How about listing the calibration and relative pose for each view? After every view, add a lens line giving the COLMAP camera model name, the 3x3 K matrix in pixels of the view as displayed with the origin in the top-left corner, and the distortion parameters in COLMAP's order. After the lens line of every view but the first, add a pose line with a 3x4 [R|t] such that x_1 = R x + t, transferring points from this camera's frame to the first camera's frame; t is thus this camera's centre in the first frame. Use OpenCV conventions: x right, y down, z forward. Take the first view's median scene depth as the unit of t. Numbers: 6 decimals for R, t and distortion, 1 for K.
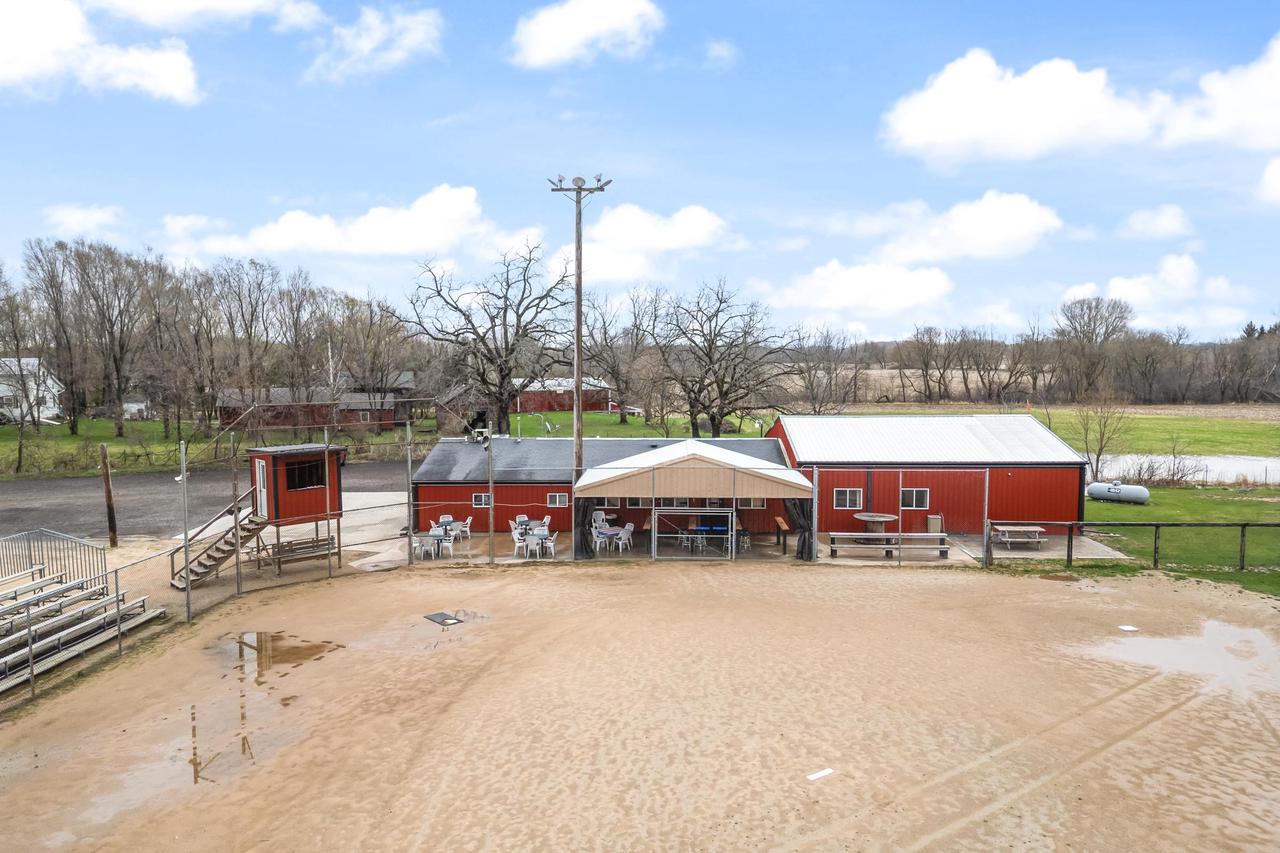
lens RADIAL K [[963.5, 0, 640.0], [0, 963.5, 426.5], [0, 0, 1]] dist [0.068163, -0.060573]
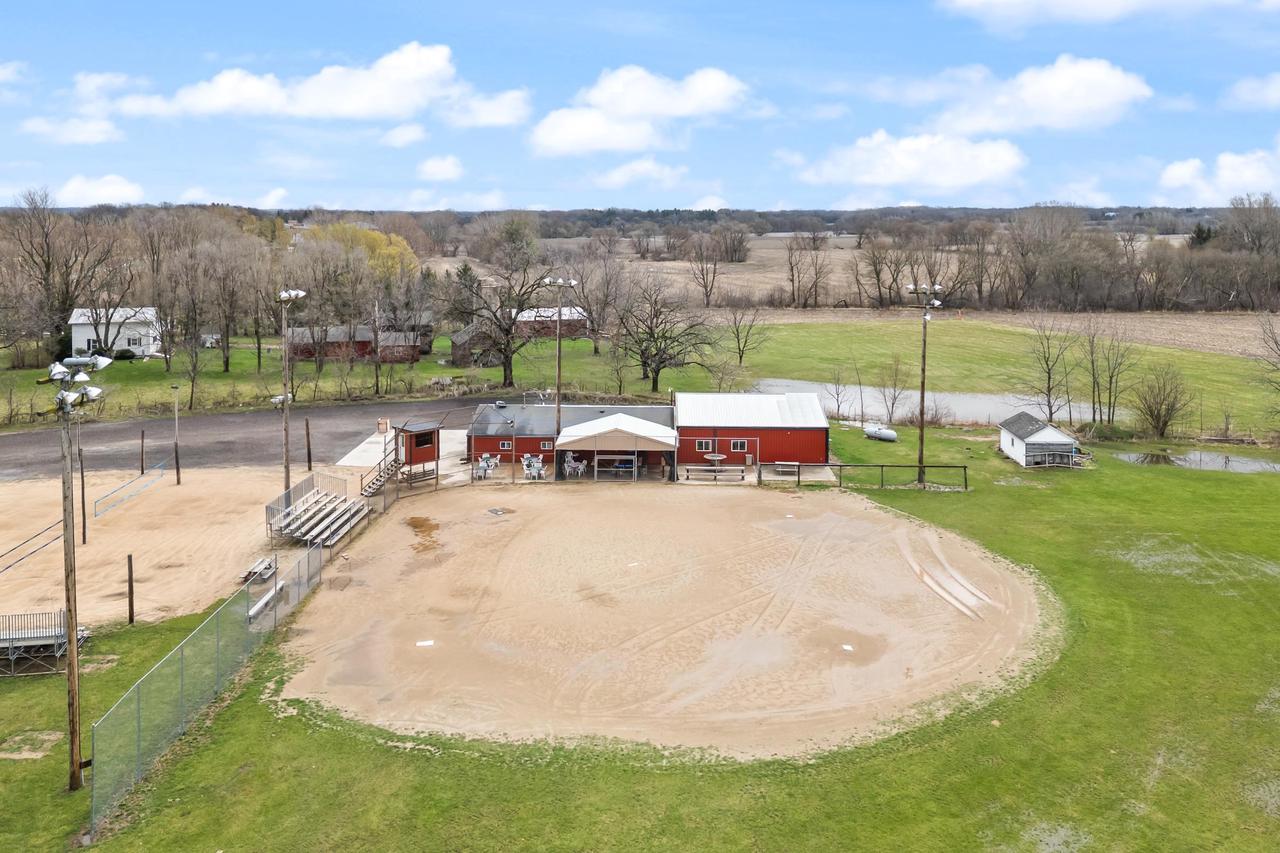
lens RADIAL K [[963.5, 0, 640.0], [0, 963.5, 426.5], [0, 0, 1]] dist [0.068163, -0.060573]
pose [[0.999905, 0.004570, 0.012990, 0.075372], [-0.006140, 0.992322, 0.123532, -0.207268], [-0.012326, -0.123600, 0.992256, -0.902112]]
